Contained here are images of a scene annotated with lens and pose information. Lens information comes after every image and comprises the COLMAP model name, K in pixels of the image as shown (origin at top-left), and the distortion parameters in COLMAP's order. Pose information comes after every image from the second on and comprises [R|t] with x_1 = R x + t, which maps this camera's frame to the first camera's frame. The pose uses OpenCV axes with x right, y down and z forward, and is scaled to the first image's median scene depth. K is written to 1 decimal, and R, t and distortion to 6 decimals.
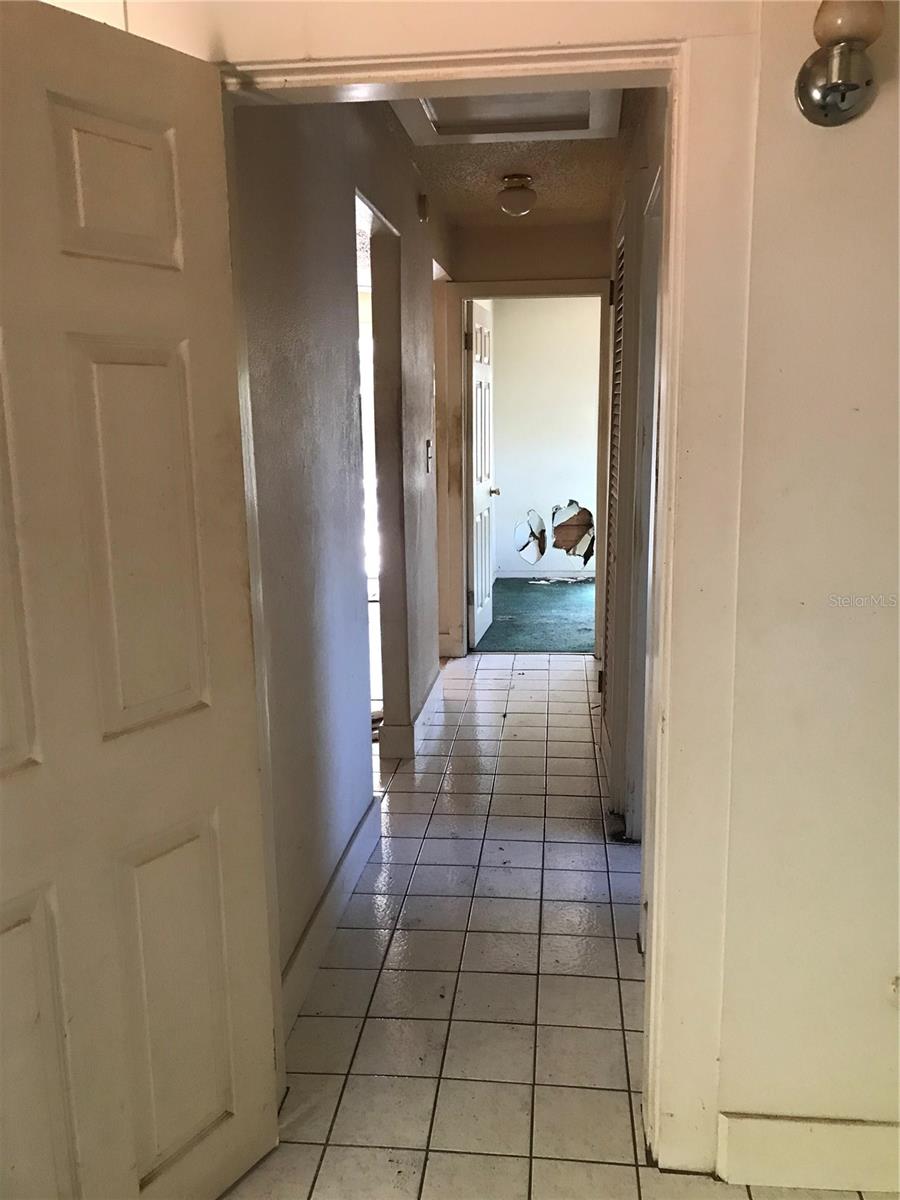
lens RADIAL K [[992.8, 0, 452.3], [0, 992.8, 601.8], [0, 0, 1]] dist [0.016331, -0.013983]
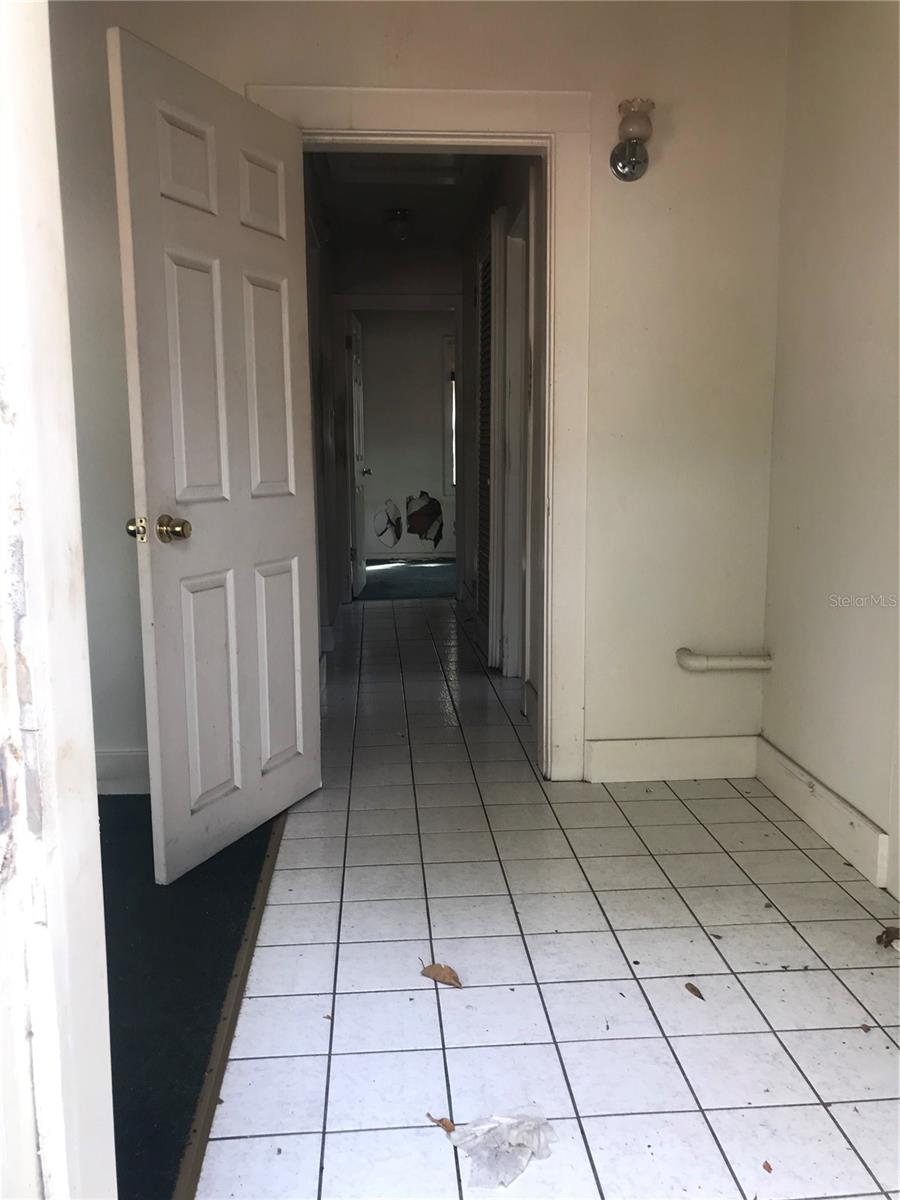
lens RADIAL K [[992.8, 0, 450.1], [0, 992.8, 598.2], [0, 0, 1]] dist [0.016331, -0.013983]
pose [[0.983891, -0.018915, 0.177768, -0.057595], [0.026891, 0.998732, -0.042566, 0.072946], [-0.176737, 0.046661, 0.983151, -0.144537]]
